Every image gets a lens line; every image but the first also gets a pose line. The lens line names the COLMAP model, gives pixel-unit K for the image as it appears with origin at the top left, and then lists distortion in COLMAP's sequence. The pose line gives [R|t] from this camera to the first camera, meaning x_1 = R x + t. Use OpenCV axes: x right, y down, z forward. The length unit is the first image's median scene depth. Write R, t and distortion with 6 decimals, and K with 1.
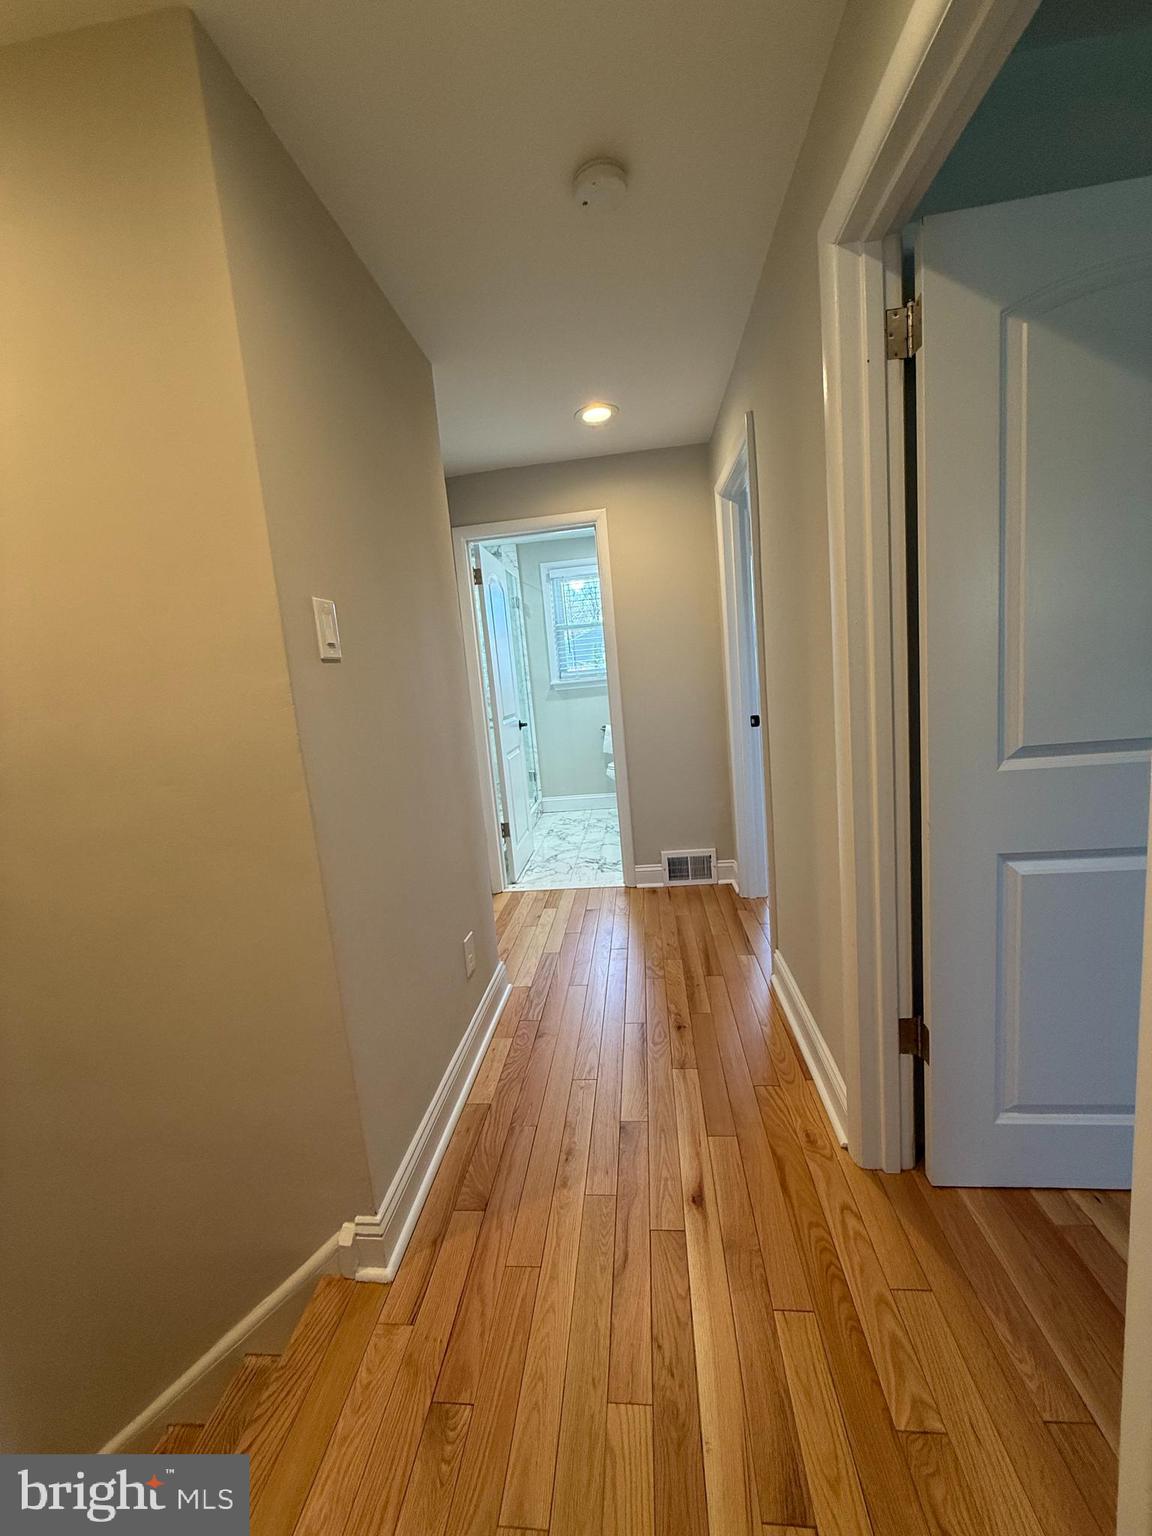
lens RADIAL K [[613.2, 0, 573.7], [0, 613.2, 765.1], [0, 0, 1]] dist [-0.000077, 0.000871]
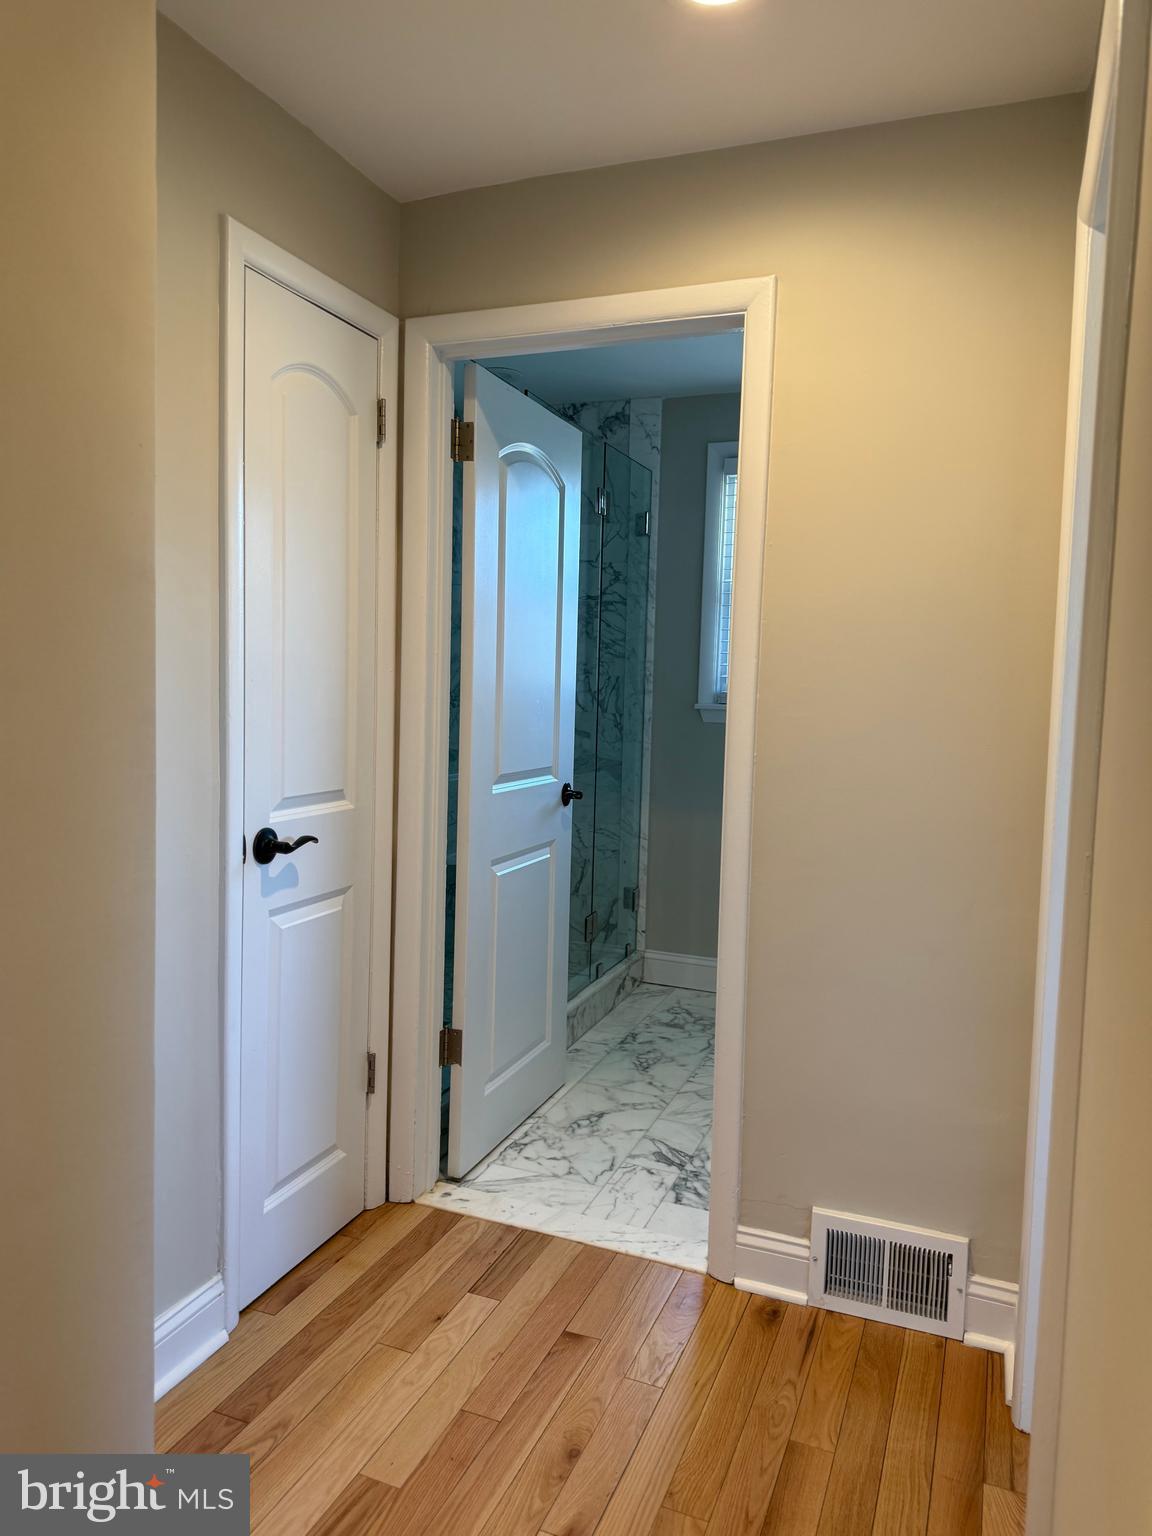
lens RADIAL K [[1085.4, 0, 571.3], [0, 1085.4, 763.3], [0, 0, 1]] dist [0.059545, -0.070381]
pose [[0.956217, 0.136129, -0.259072, 0.137994], [-0.150551, 0.987926, -0.036568, -0.073742], [0.250965, 0.073970, 0.965166, 0.313181]]
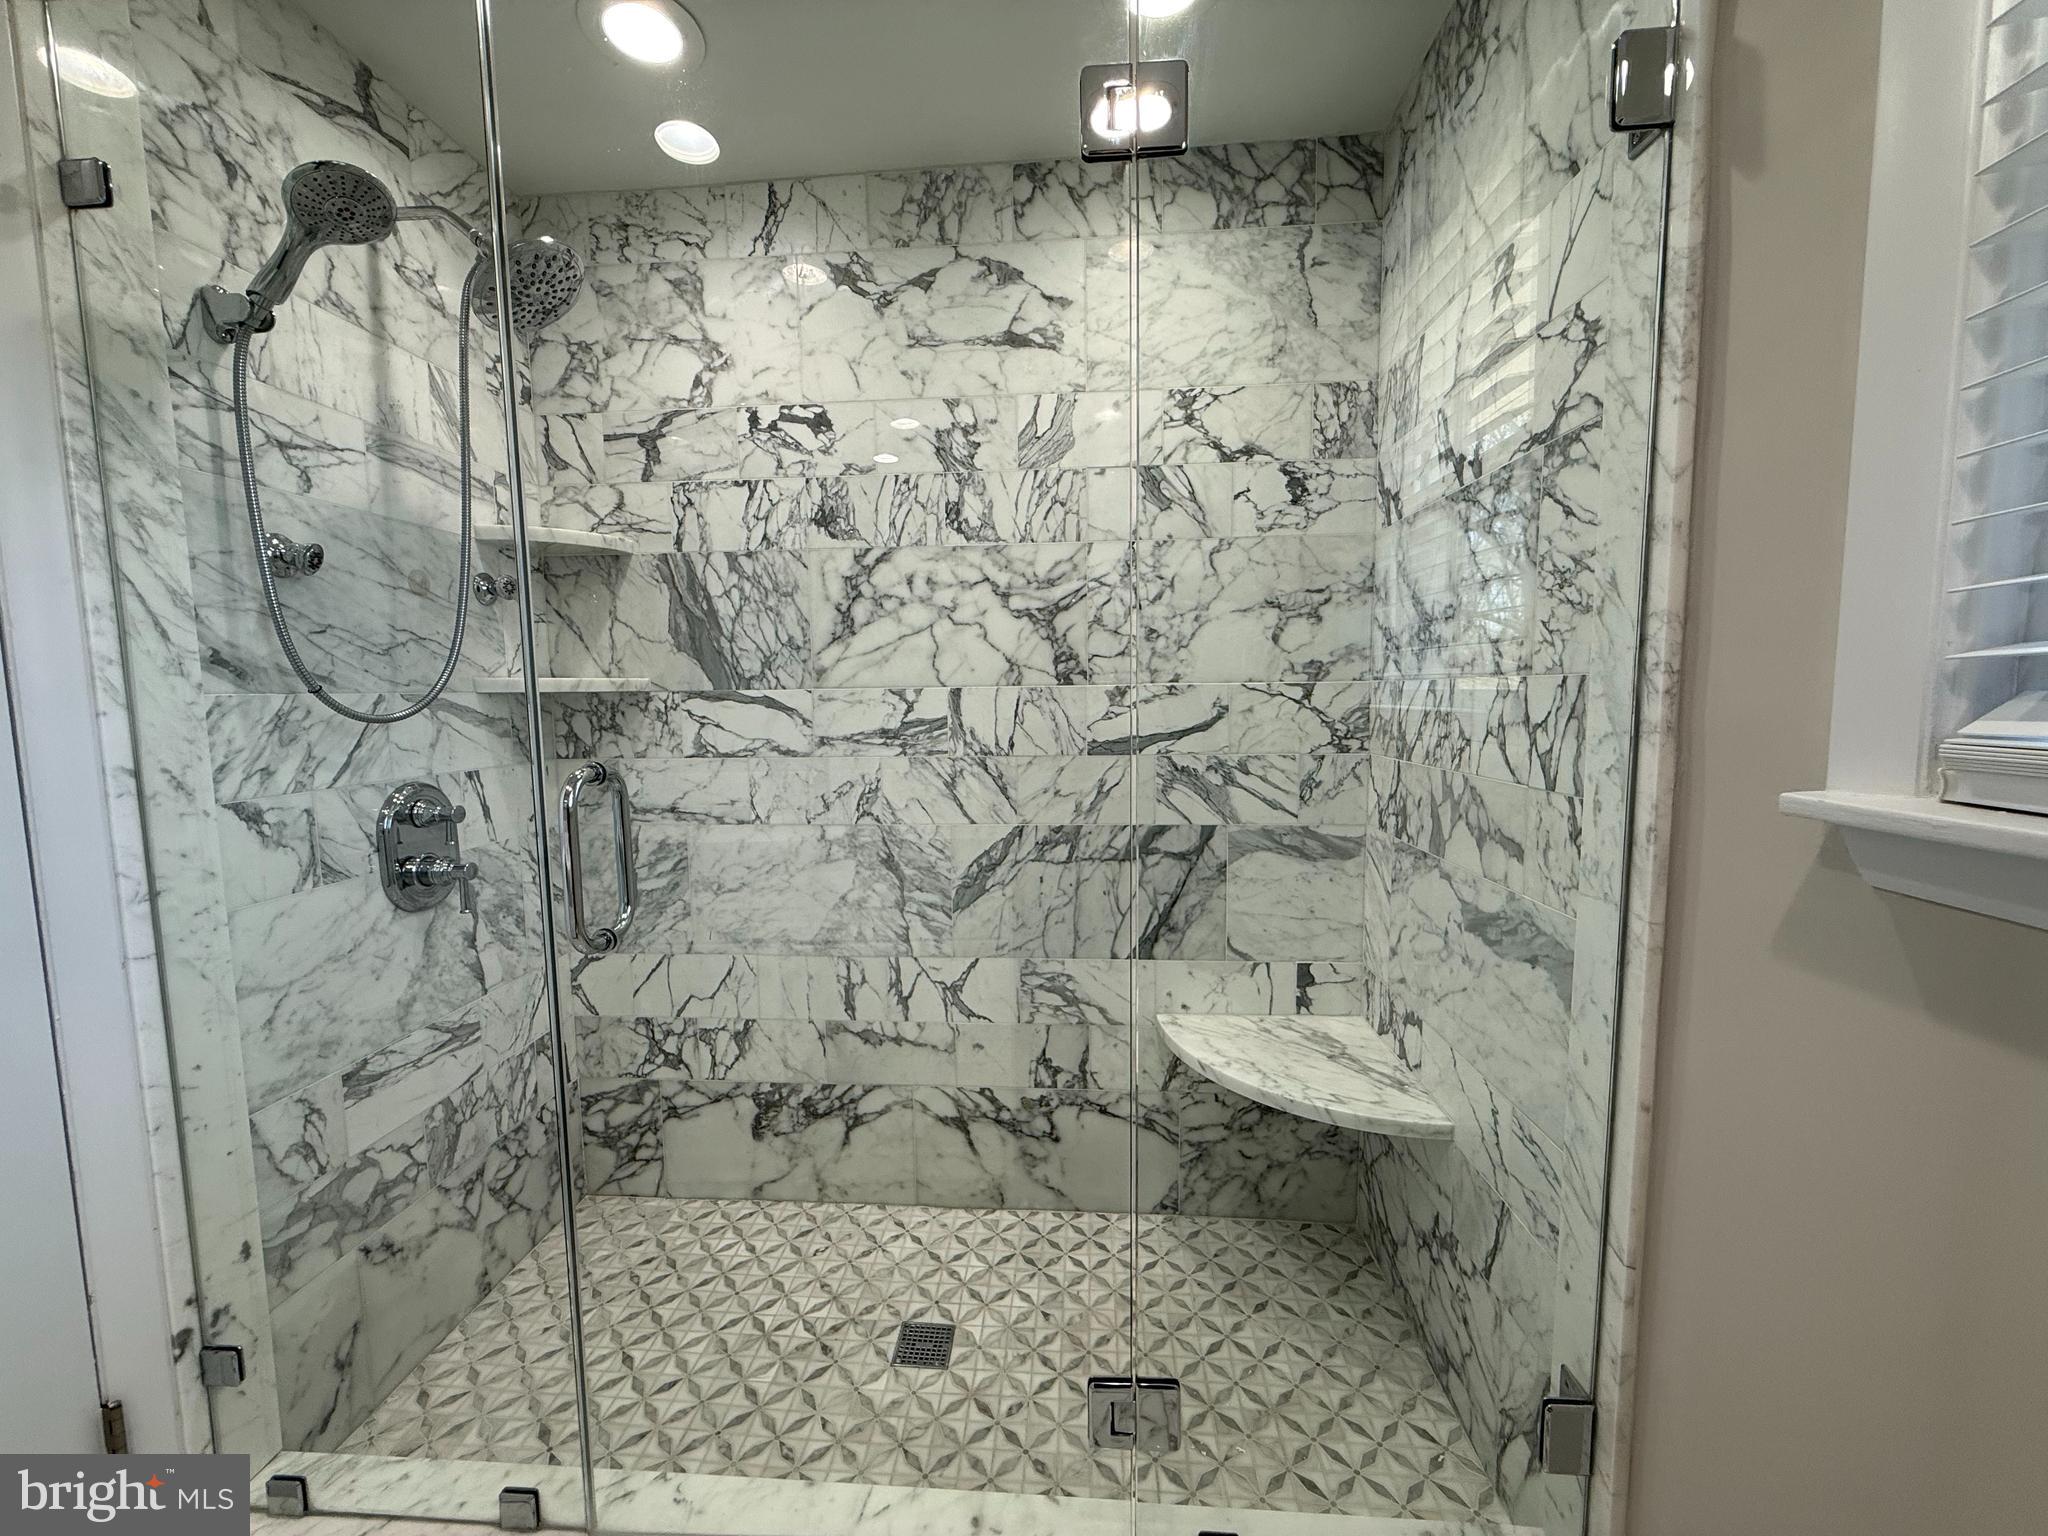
lens RADIAL K [[817.6, 0, 1023.8], [0, 817.6, 763.0], [0, 0, 1]] dist [-0.000077, 0.000871]
pose [[0.035640, 0.187066, -0.981701, 0.129376], [-0.133446, 0.974418, 0.180834, -0.226530], [0.990415, 0.124560, 0.059692, 1.350265]]
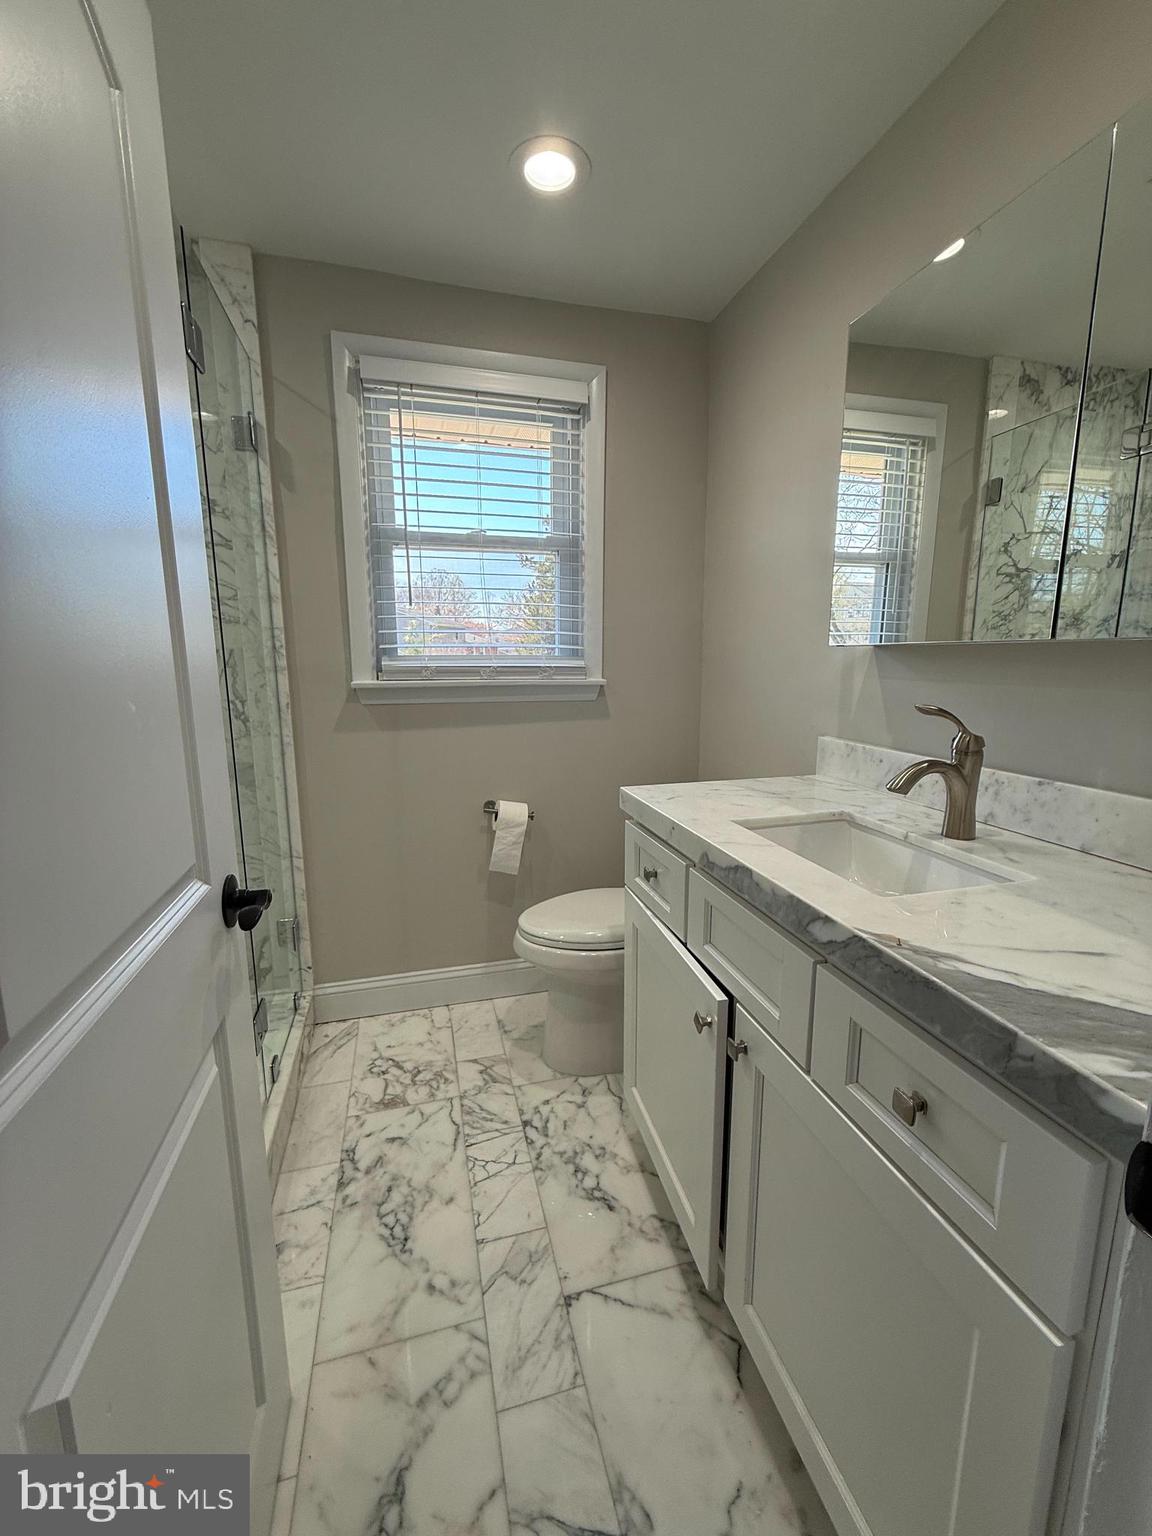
lens RADIAL K [[613.2, 0, 574.8], [0, 613.2, 764.6], [0, 0, 1]] dist [-0.000077, 0.000871]
pose [[0.929128, 0.026608, 0.368801, -0.072760], [-0.028682, 0.999589, 0.000140, -0.139086], [-0.368645, -0.010708, 0.929509, 0.953047]]
